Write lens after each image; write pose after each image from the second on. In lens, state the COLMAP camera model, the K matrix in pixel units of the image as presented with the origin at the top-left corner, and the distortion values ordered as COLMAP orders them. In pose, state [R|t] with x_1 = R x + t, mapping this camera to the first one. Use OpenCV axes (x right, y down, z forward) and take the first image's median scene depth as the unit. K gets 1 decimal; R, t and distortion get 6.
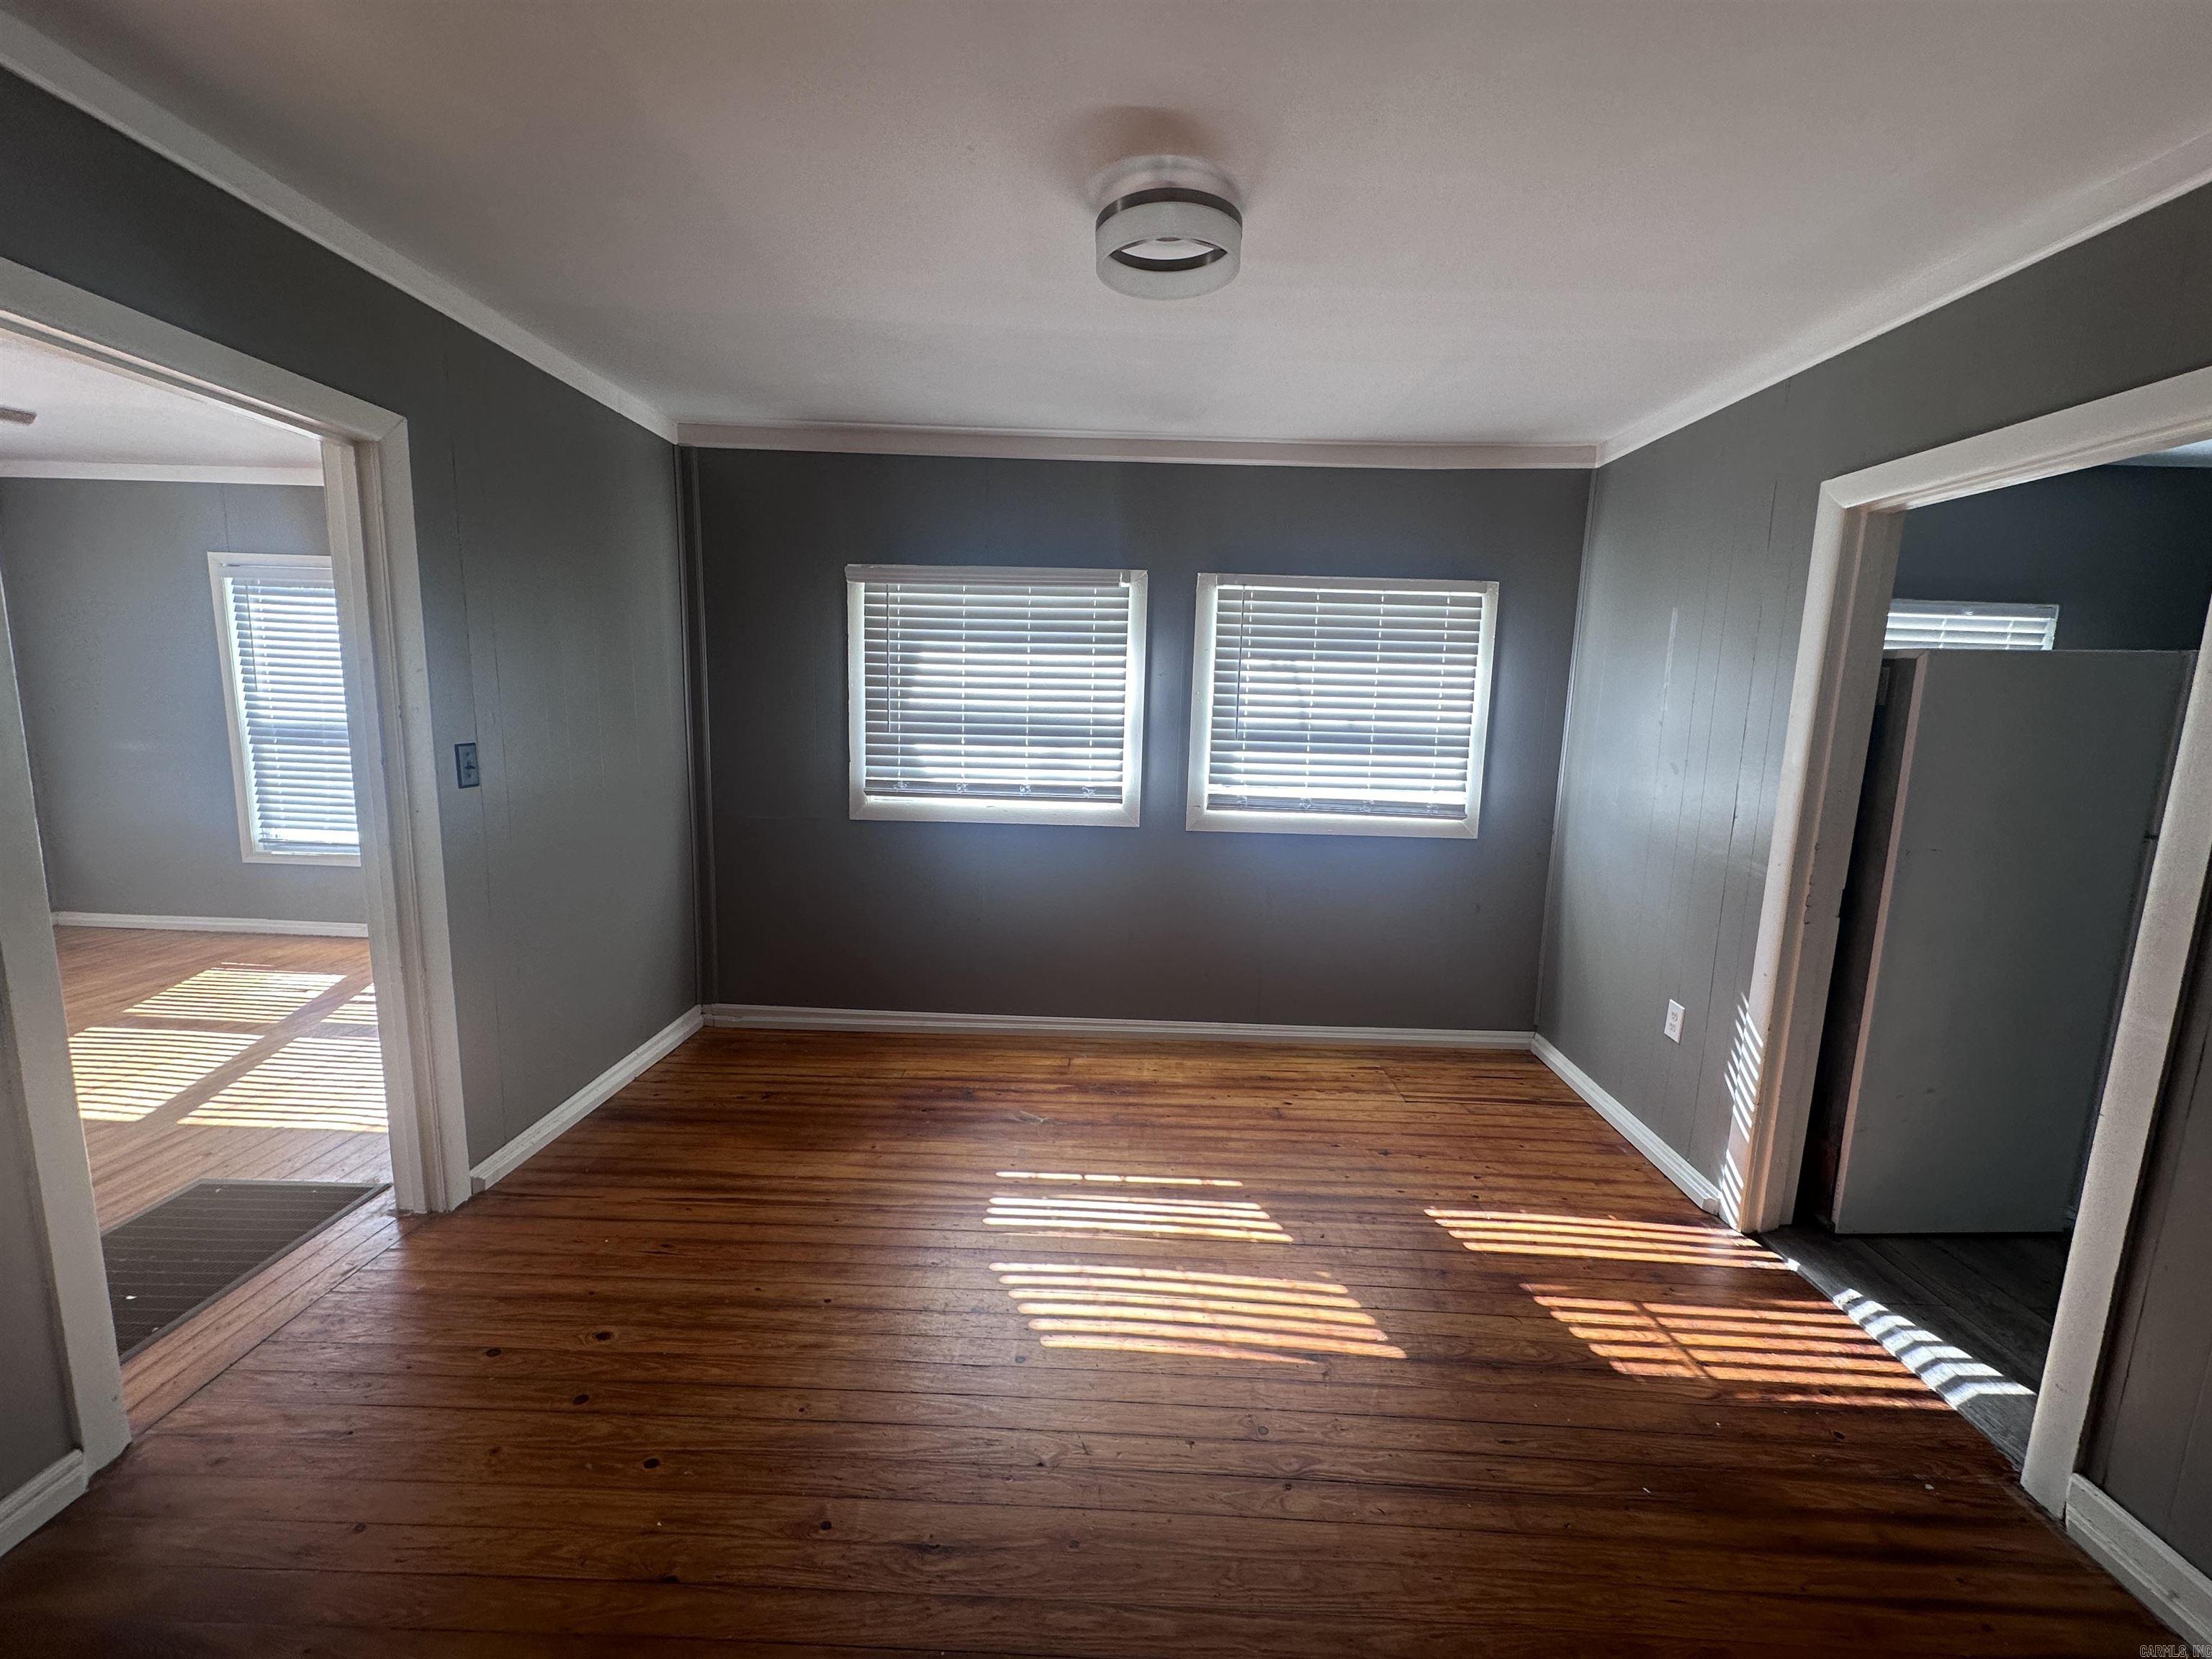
lens RADIAL K [[881.9, 0, 1103.5], [0, 881.9, 828.7], [0, 0, 1]] dist [-0.000436, -0.000032]
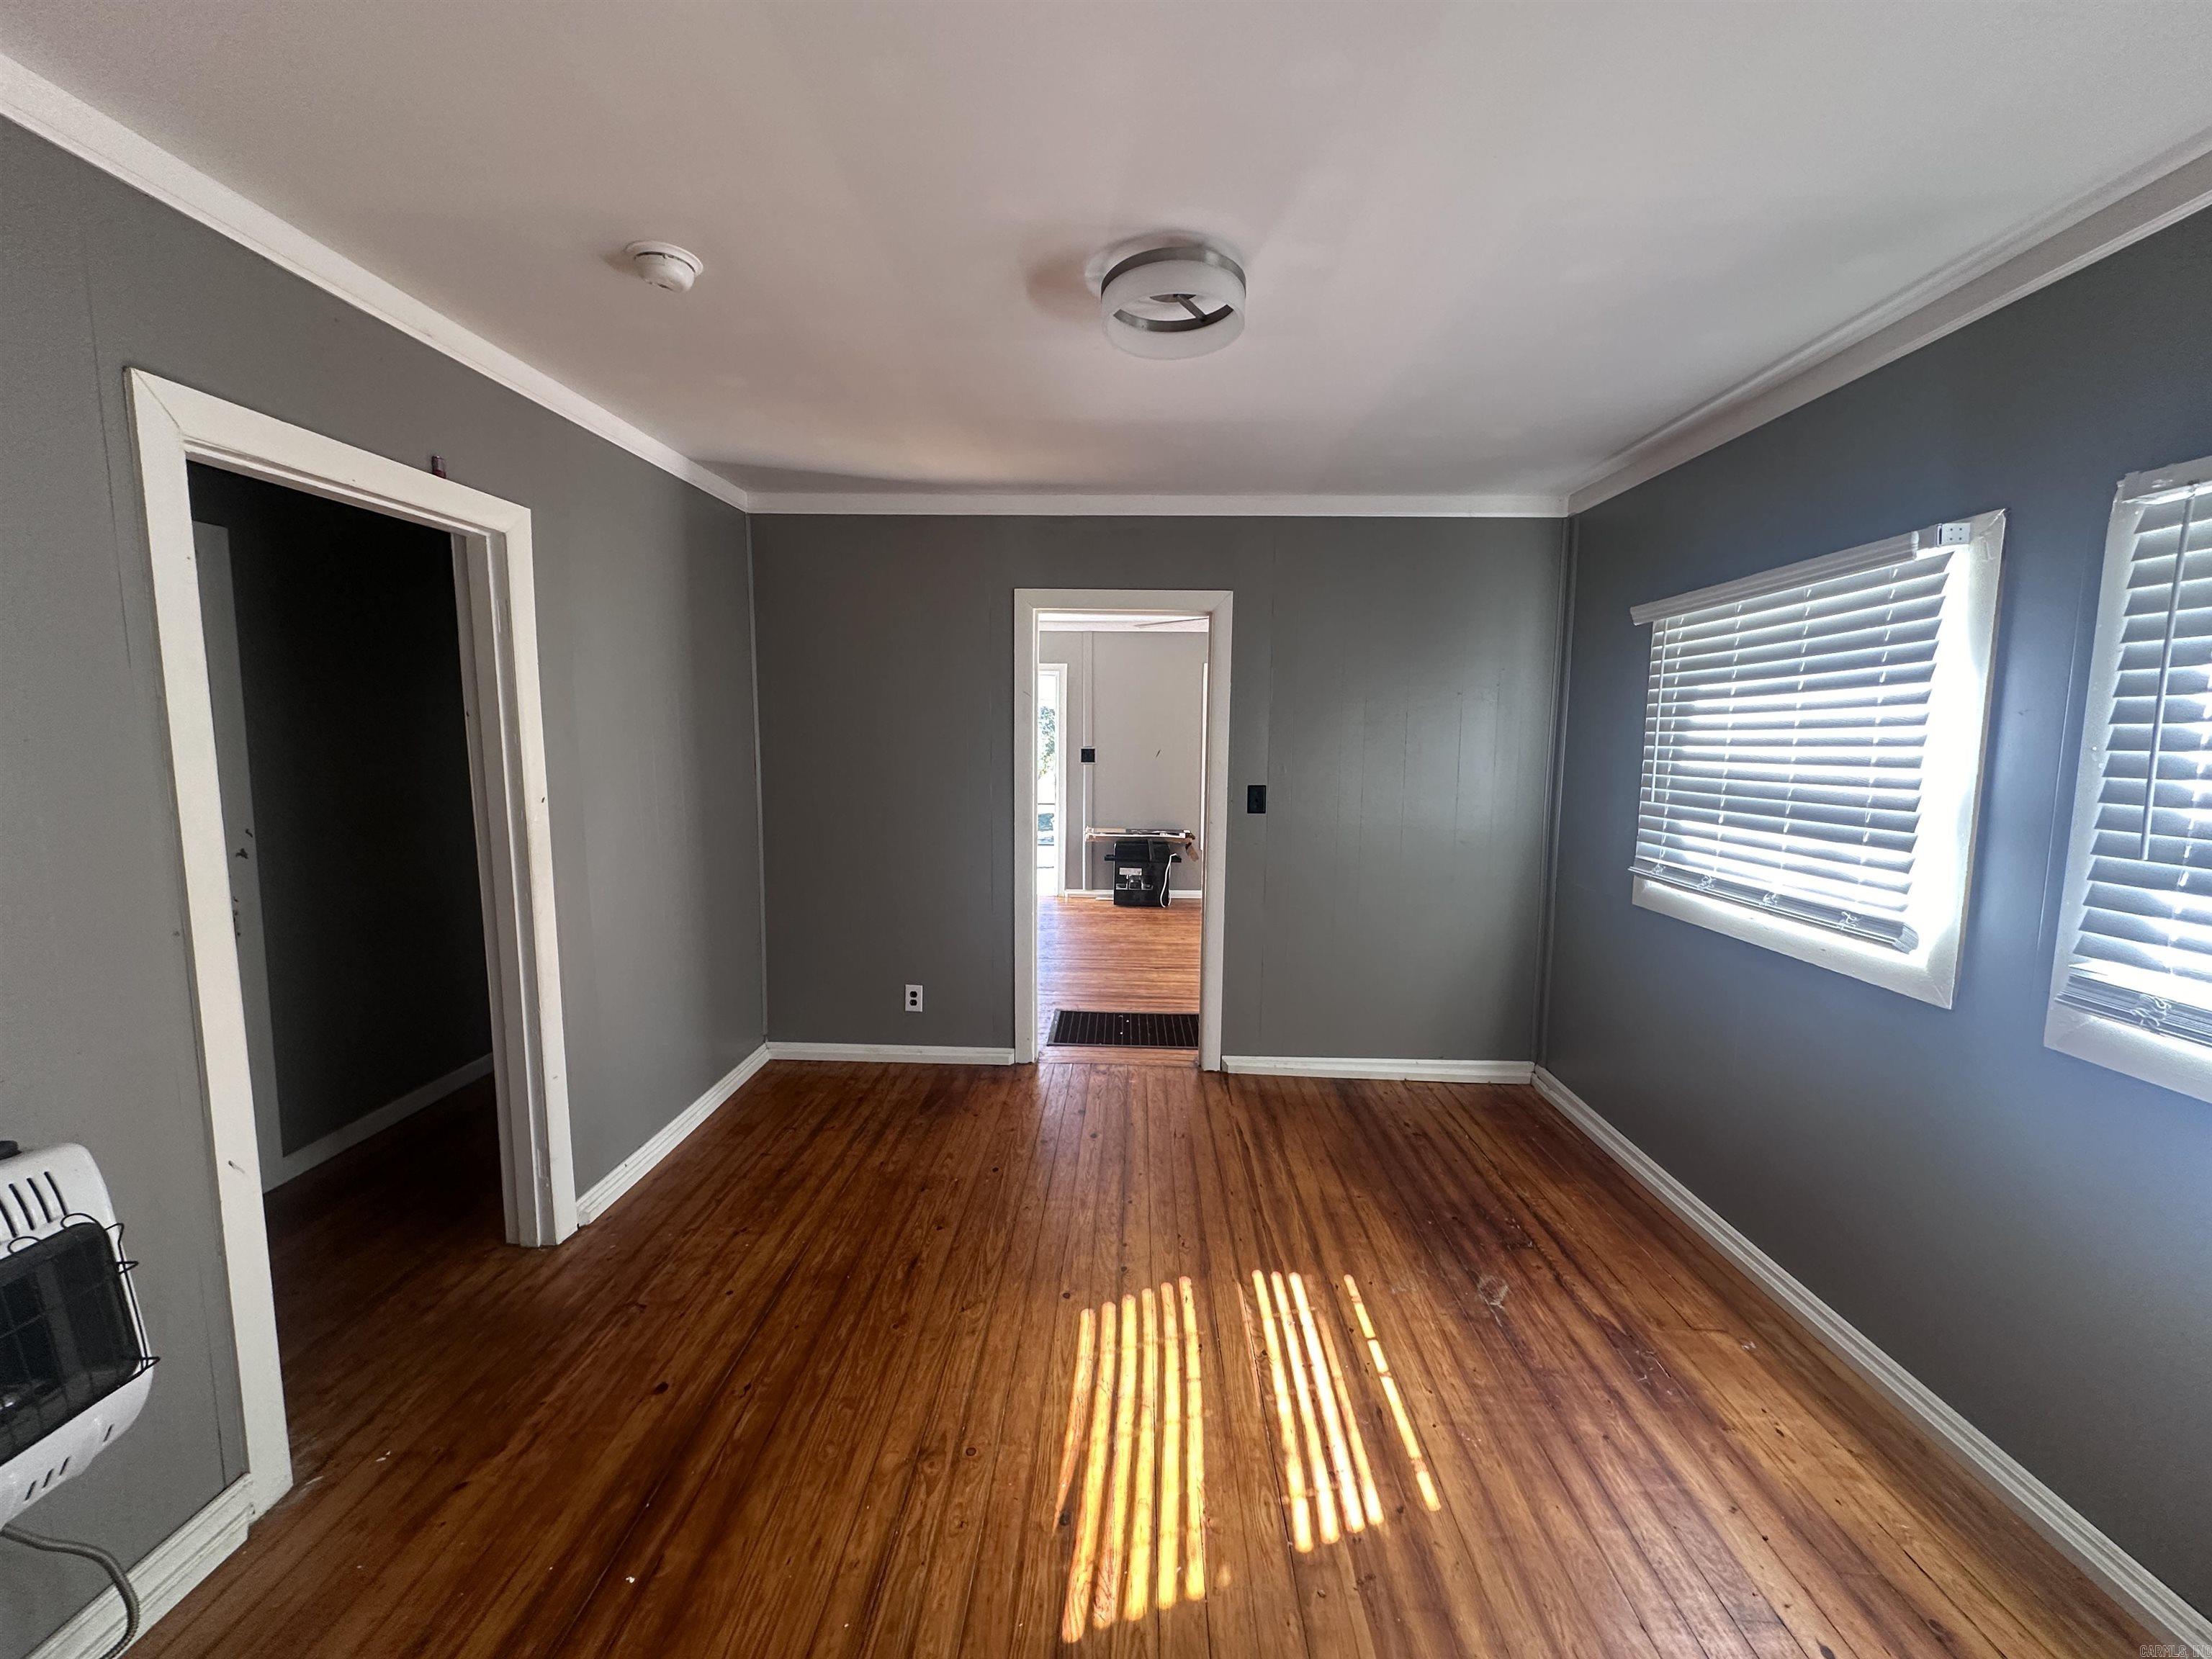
lens RADIAL K [[874.2, 0, 1103.5], [0, 874.2, 827.6], [0, 0, 1]] dist [-0.002328, -0.000273]
pose [[-0.021197, 0.077621, -0.996758, 0.572745], [-0.159236, 0.983993, 0.080013, -0.071849], [0.987013, 0.160416, -0.008498, 0.525677]]
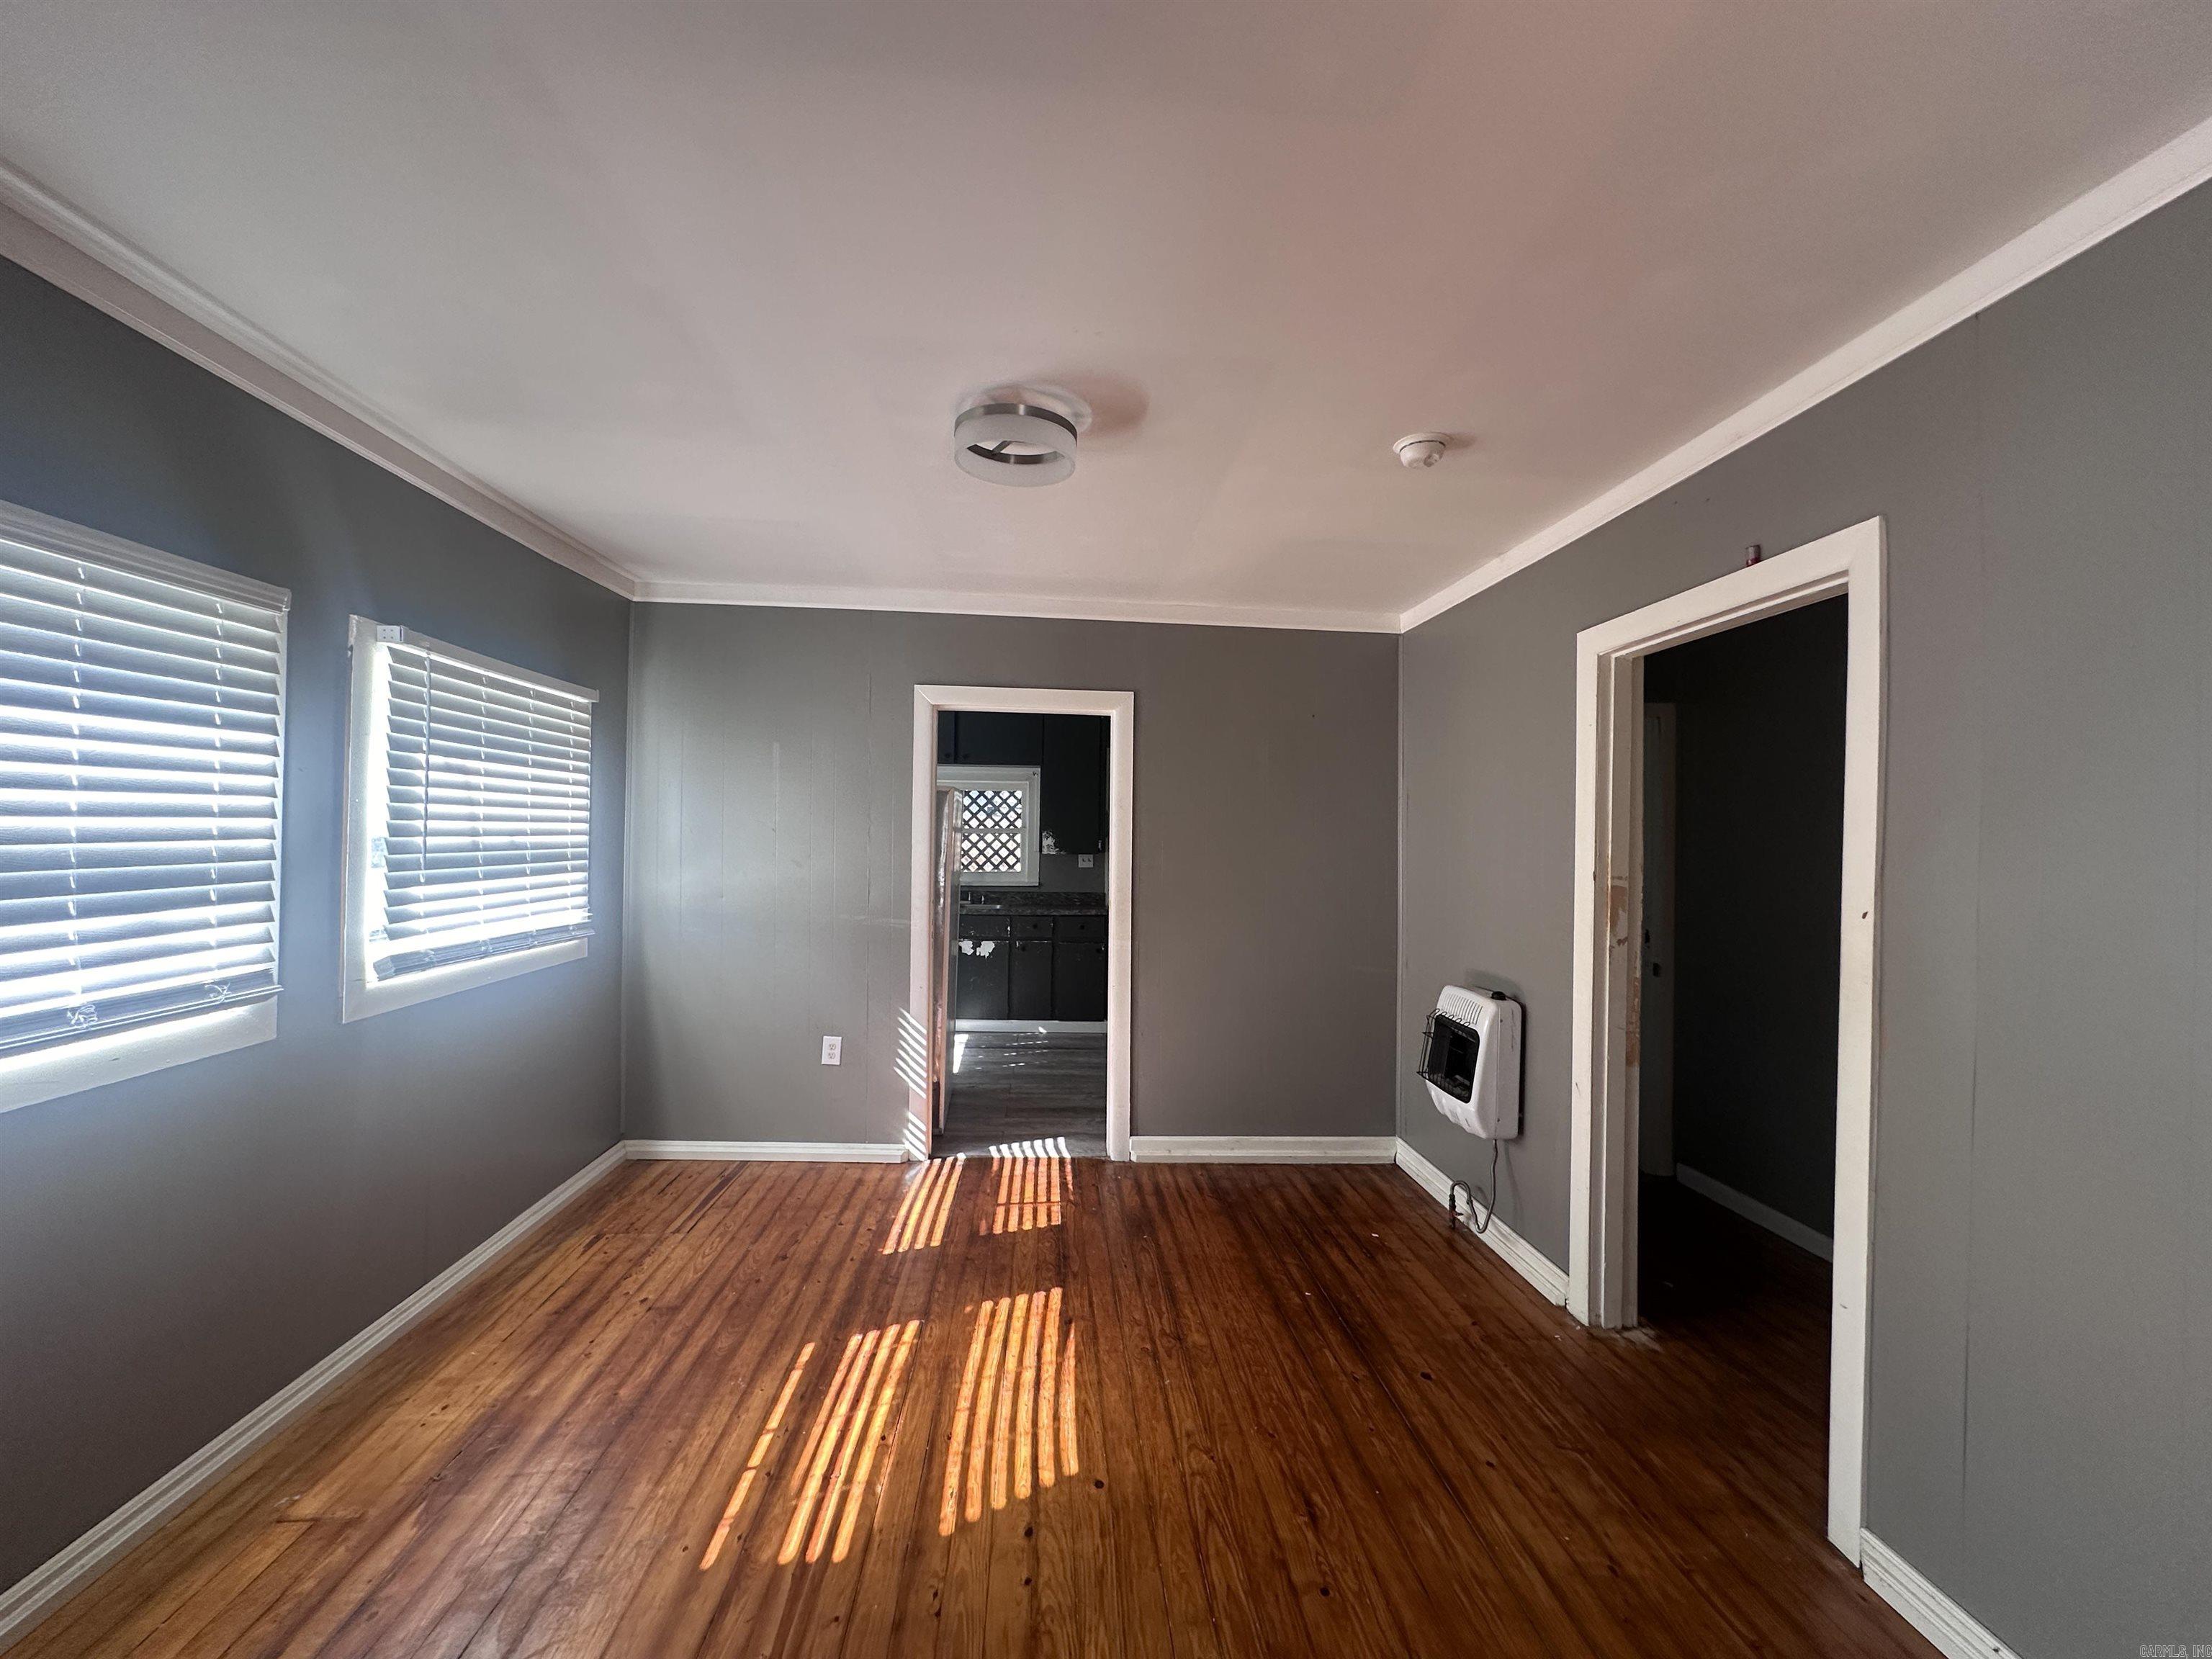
lens RADIAL K [[882.2, 0, 1107.3], [0, 882.2, 832.5], [0, 0, 1]] dist [-0.001195, -0.000063]
pose [[-0.088671, -0.028699, 0.995647, -0.581277], [0.129020, 0.990833, 0.040051, -0.089291], [-0.987670, 0.132009, -0.084155, 0.536901]]
